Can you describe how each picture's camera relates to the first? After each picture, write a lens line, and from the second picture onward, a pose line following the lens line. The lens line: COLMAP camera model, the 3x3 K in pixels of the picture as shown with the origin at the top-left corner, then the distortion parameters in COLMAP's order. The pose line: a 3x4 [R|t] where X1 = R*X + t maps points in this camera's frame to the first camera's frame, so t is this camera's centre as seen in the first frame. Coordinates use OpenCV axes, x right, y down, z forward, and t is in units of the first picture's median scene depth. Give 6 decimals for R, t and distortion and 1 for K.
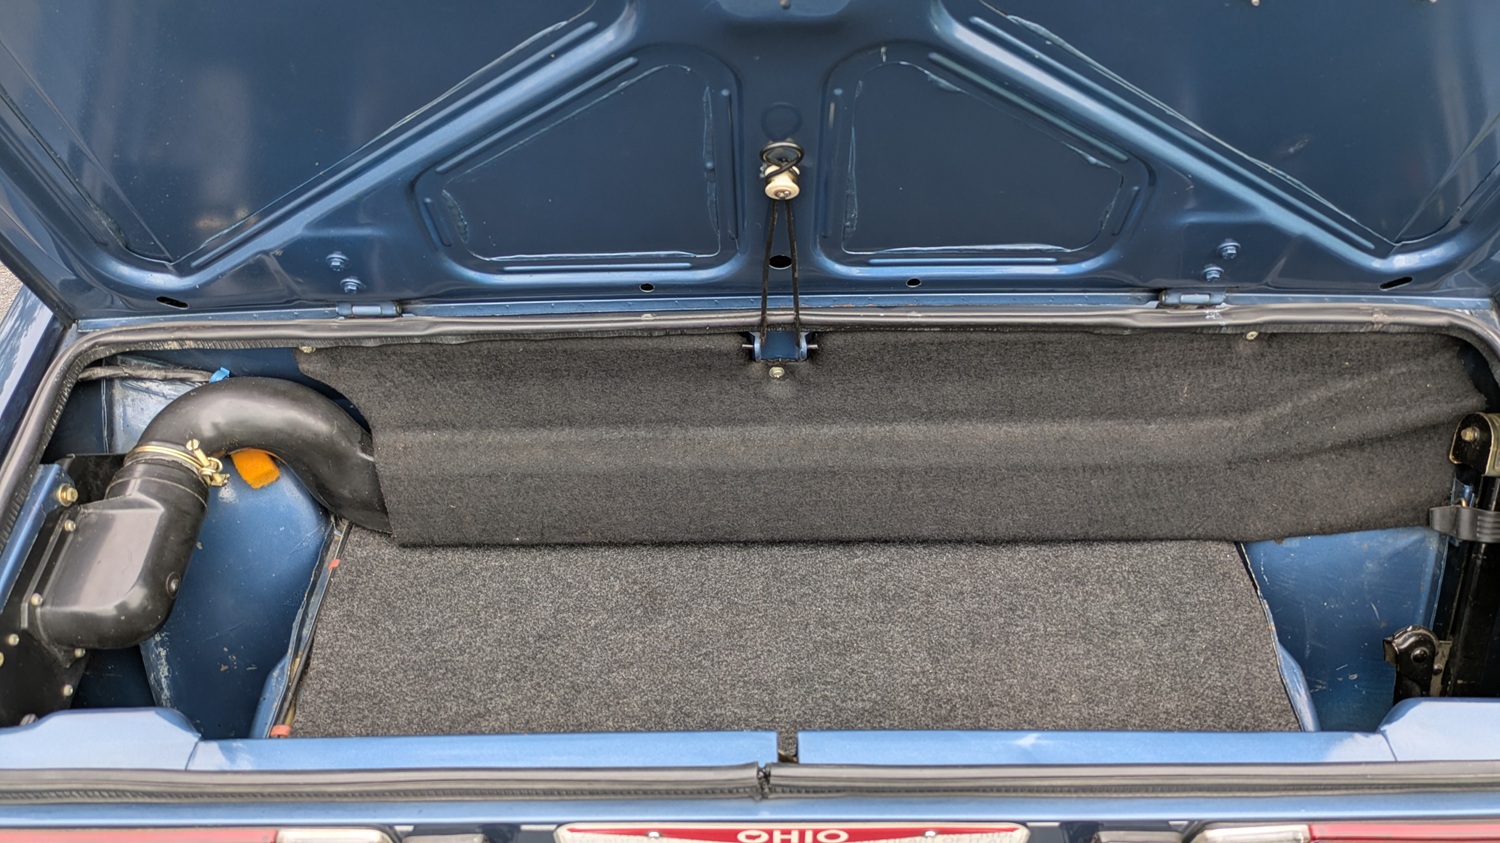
lens RADIAL K [[1099.4, 0, 750.0], [0, 1099.4, 421.5], [0, 0, 1]] dist [0.048079, -0.056405]
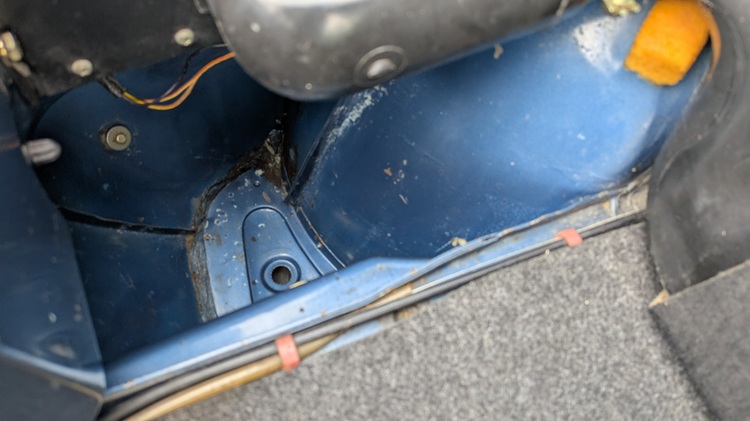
lens RADIAL K [[549.7, 0, 375.0], [0, 549.7, 210.5], [0, 0, 1]] dist [0.048079, -0.056405]
pose [[0.372439, 0.867817, -0.328912, -0.345256], [-0.740299, 0.491540, 0.458634, 0.063384], [0.559684, 0.072680, 0.825513, 0.715919]]
